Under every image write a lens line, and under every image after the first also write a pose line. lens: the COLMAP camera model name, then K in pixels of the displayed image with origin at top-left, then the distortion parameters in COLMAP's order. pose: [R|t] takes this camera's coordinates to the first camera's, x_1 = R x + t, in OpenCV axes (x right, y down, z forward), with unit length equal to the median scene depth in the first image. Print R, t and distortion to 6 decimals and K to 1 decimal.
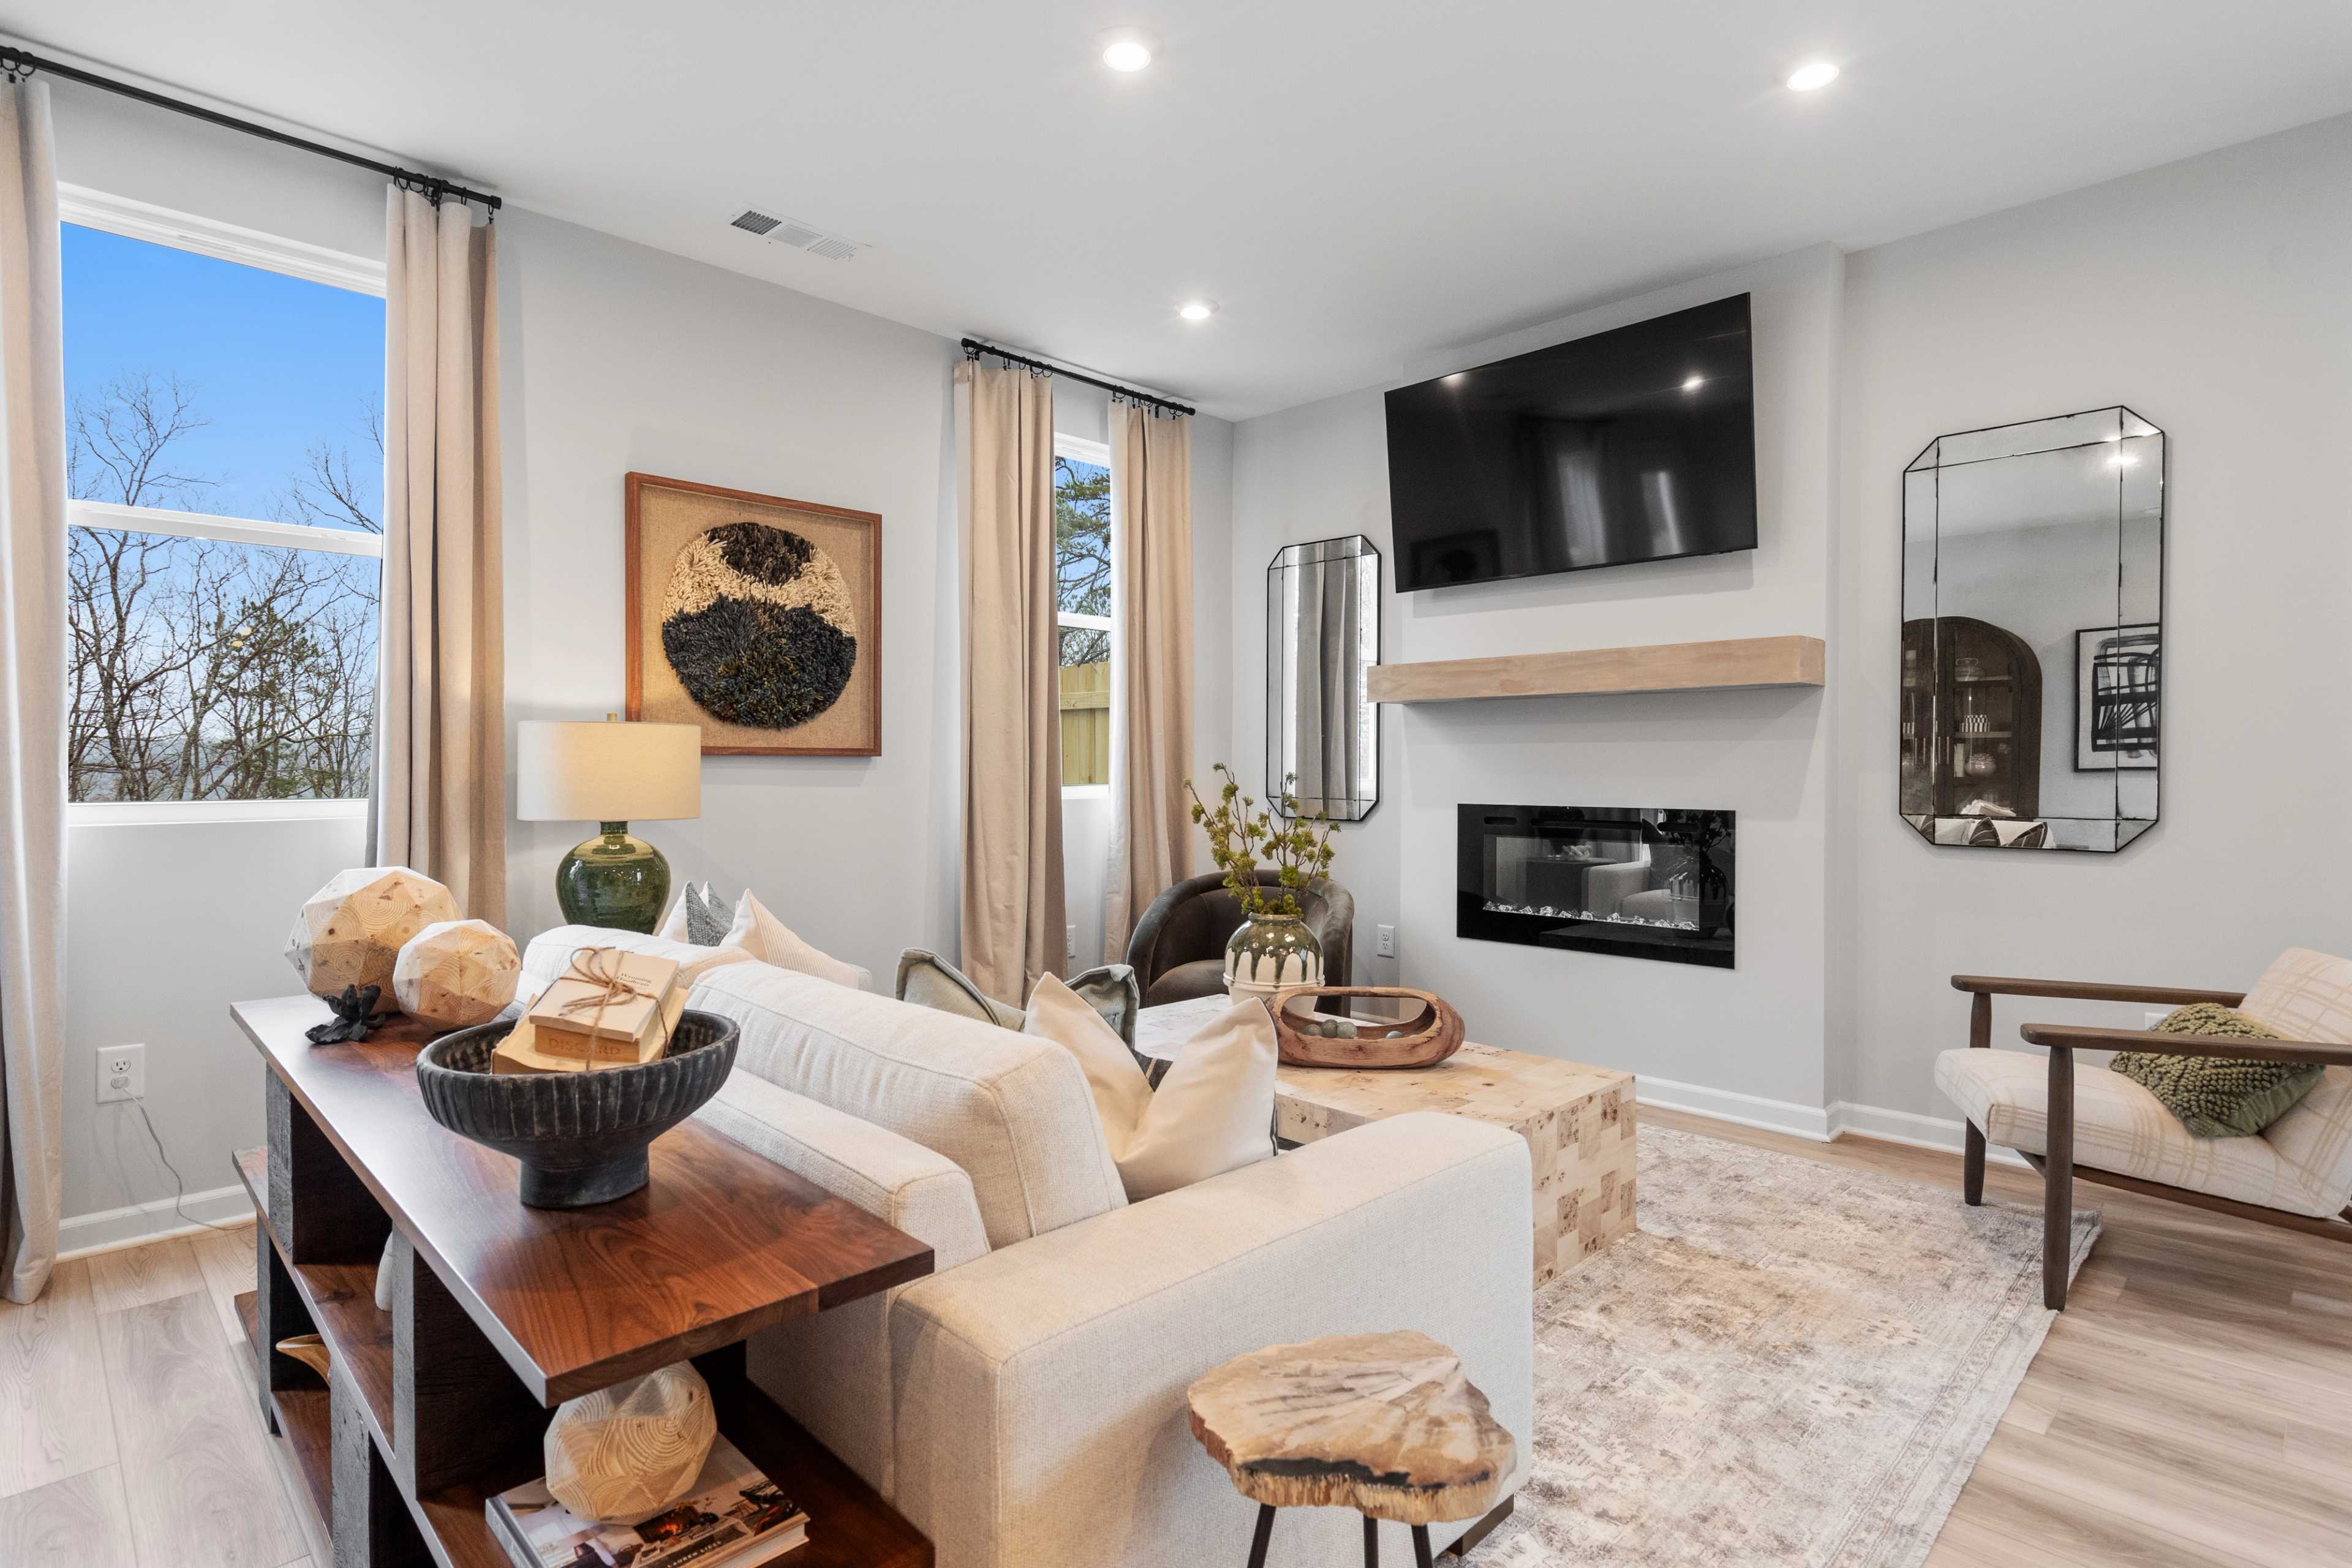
lens RADIAL K [[1174.5, 0, 1184.0], [0, 1174.5, 788.4], [0, 0, 1]] dist [0.001131, 0.001459]
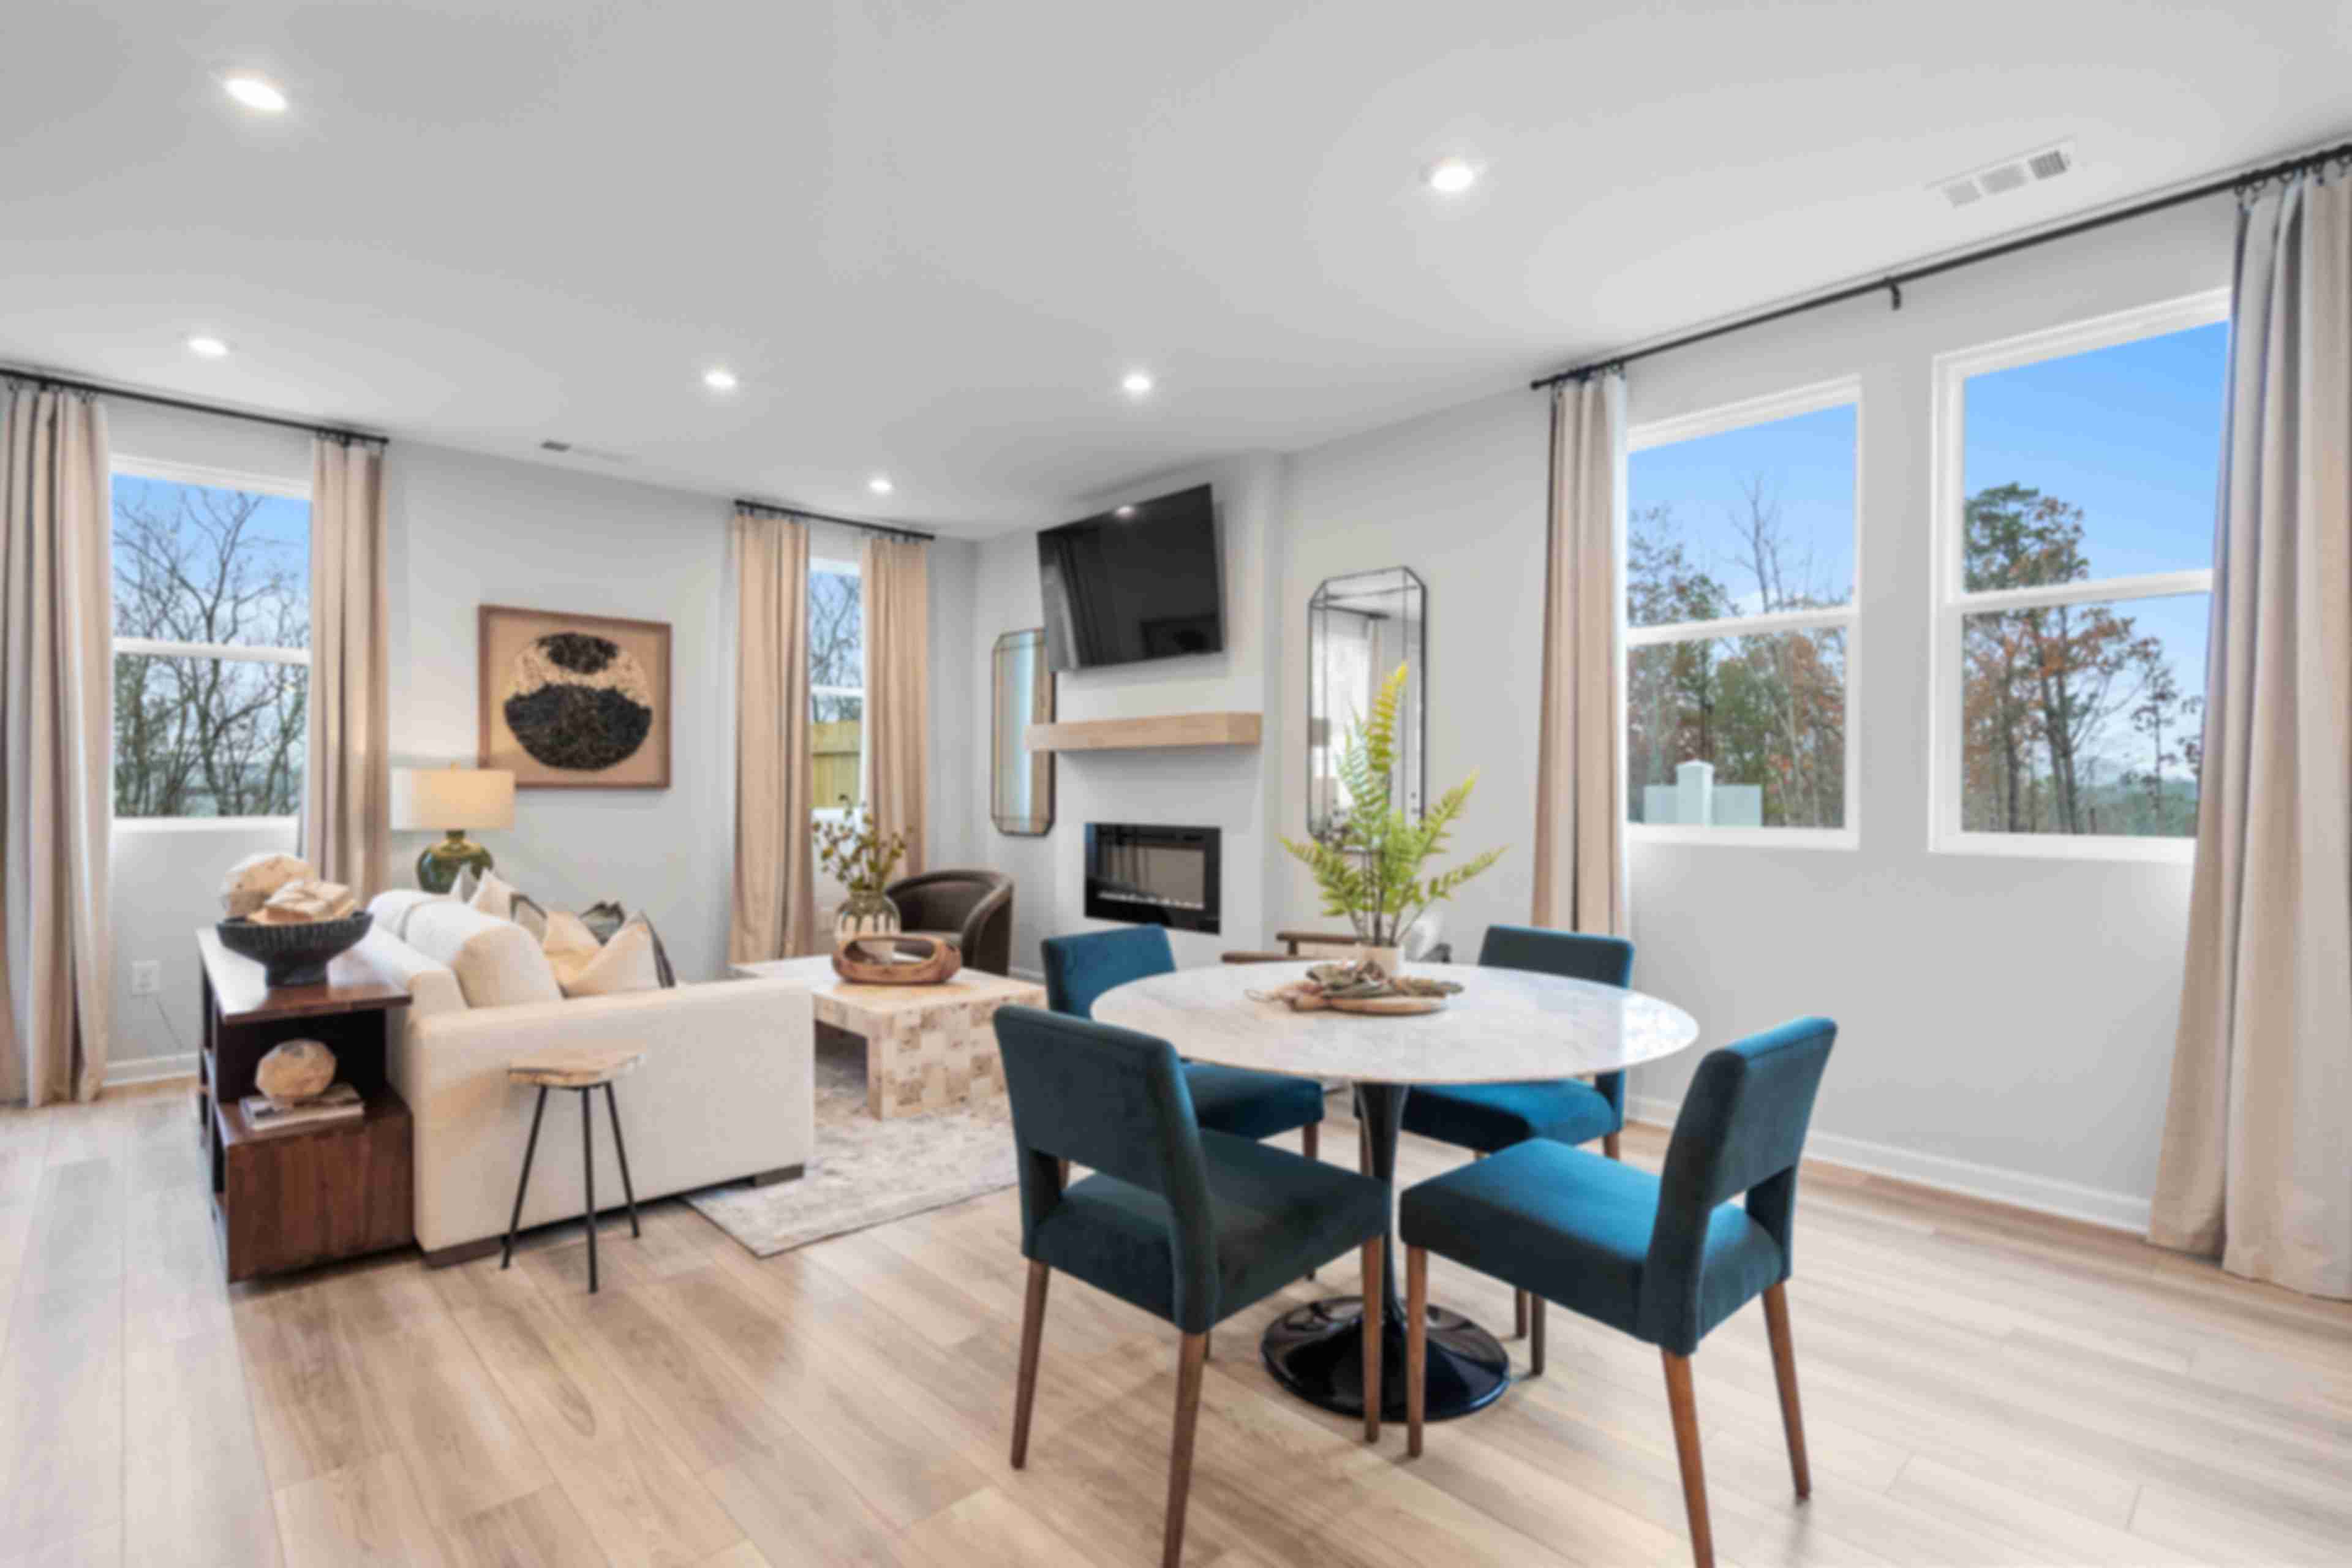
lens RADIAL K [[1174.5, 0, 1232.6], [0, 1174.5, 806.6], [0, 0, 1]] dist [0.001131, 0.001459]
pose [[0.999420, 0.002694, -0.033945, 0.539524], [-0.002857, 0.999985, -0.004770, 0.000159], [0.033932, 0.004864, 0.999412, -0.480629]]
